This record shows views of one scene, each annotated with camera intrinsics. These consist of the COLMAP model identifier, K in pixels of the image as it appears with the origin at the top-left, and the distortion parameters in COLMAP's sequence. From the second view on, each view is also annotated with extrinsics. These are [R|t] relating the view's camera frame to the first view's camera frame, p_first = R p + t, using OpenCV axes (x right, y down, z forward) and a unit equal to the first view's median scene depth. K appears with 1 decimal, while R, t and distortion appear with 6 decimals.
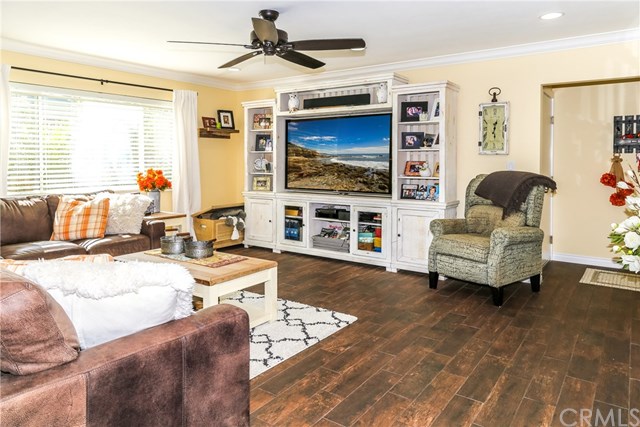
lens RADIAL K [[430.6, 0, 320.0], [0, 430.6, 213.5], [0, 0, 1]] dist [-0.002405, -0.000805]
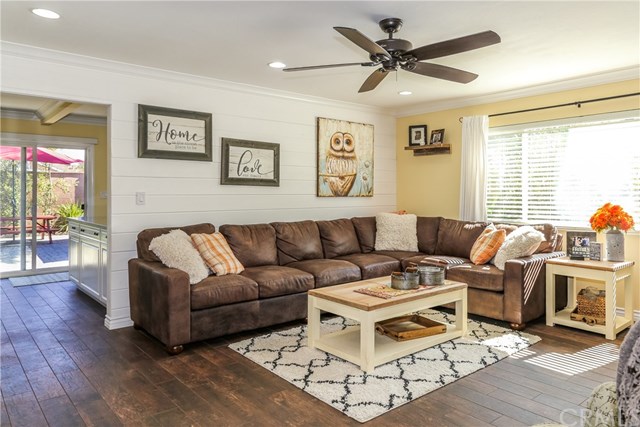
lens RADIAL K [[457.1, 0, 317.8], [0, 457.1, 199.1], [0, 0, 1]] dist [0.002787, 0.000647]
pose [[-0.254718, 0.011294, -0.966950, 0.848293], [-0.125357, 0.991109, 0.044598, -0.132097], [0.958856, 0.132573, -0.251037, 1.144240]]
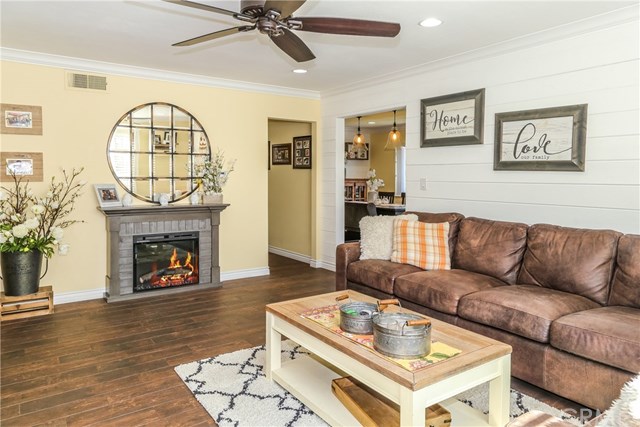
lens RADIAL K [[433.4, 0, 320.5], [0, 433.4, 191.1], [0, 0, 1]] dist [0.005170, 0.001415]
pose [[-0.937590, -0.017386, 0.347309, -0.489570], [0.041243, 0.986141, 0.160703, -0.227613], [-0.345290, 0.164997, -0.923878, 1.732707]]
